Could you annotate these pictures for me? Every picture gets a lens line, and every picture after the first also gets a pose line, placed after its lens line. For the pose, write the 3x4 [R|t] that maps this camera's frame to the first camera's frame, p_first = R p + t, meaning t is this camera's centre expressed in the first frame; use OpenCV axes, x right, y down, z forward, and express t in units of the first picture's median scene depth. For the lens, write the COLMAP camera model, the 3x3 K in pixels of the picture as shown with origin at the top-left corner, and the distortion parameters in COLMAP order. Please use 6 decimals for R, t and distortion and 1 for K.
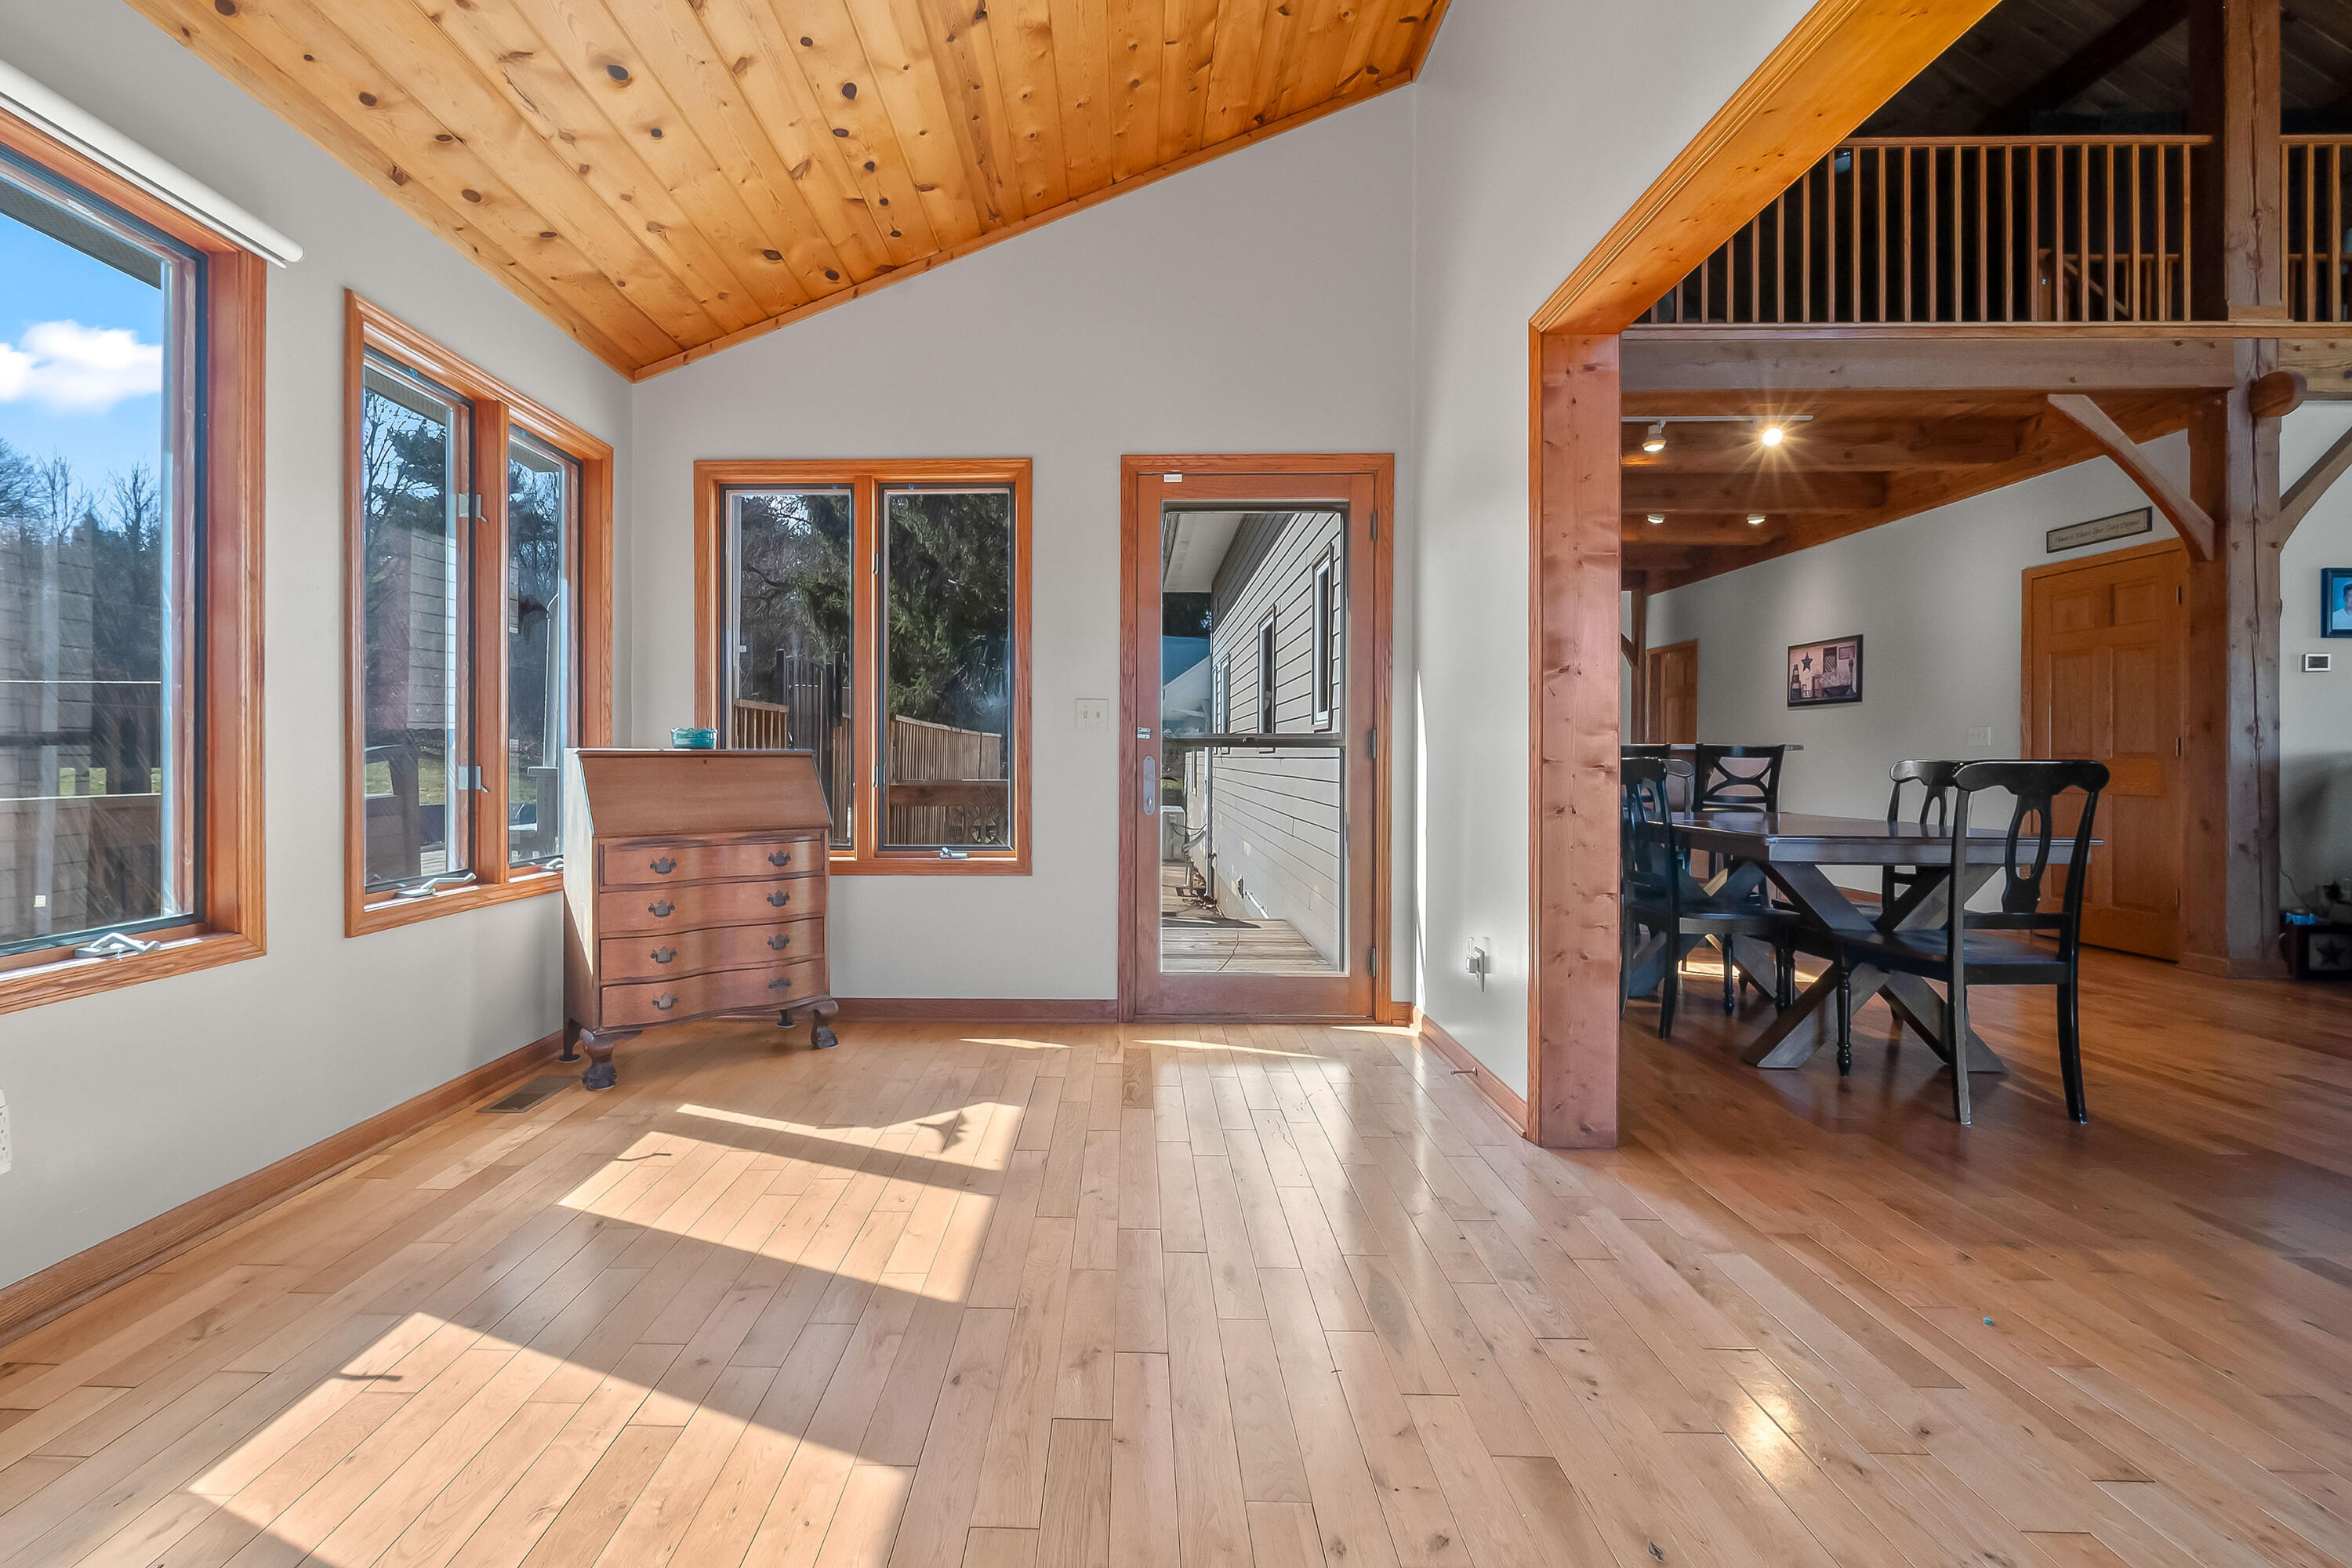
lens RADIAL K [[1054.2, 0, 1111.8], [0, 1054.2, 751.1], [0, 0, 1]] dist [0.010643, -0.004730]
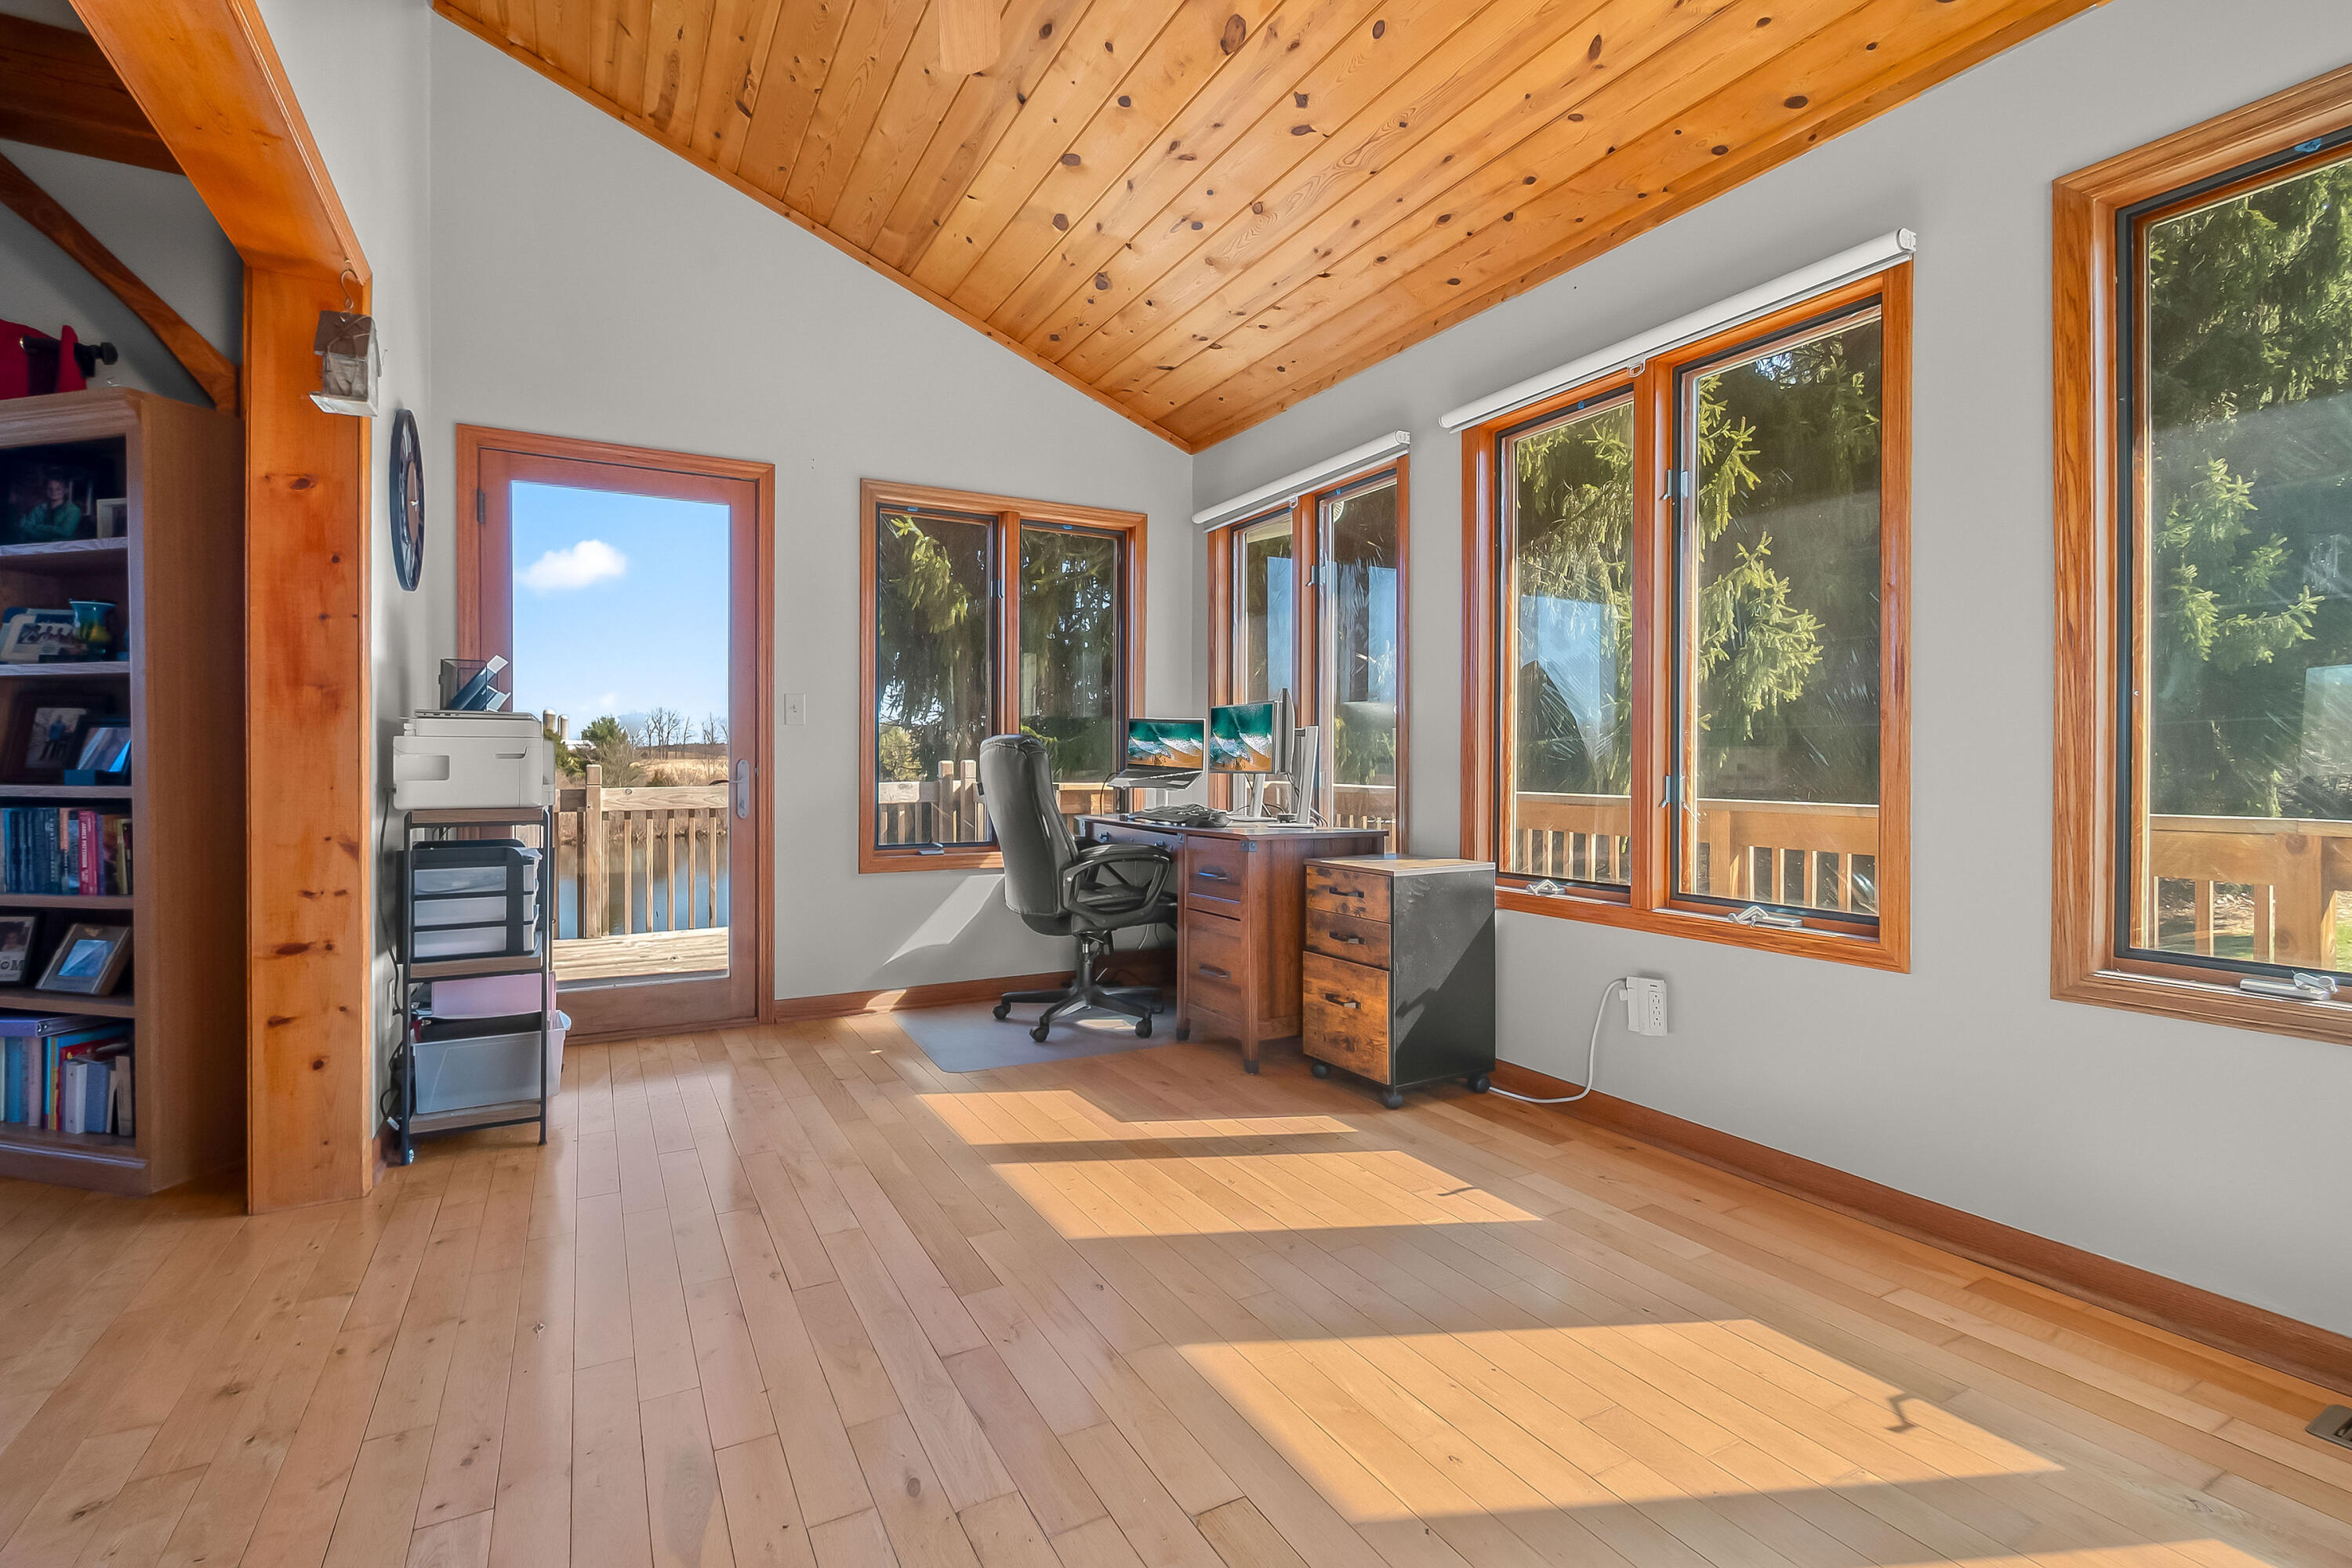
lens RADIAL K [[1054.2, 0, 1170.0], [0, 1054.2, 769.6], [0, 0, 1]] dist [0.010643, -0.004730]
pose [[-0.864546, -0.004100, -0.502537, 0.122429], [-0.003423, 0.999992, -0.002270, 0.004201], [0.502542, -0.000242, -0.864553, 0.664613]]
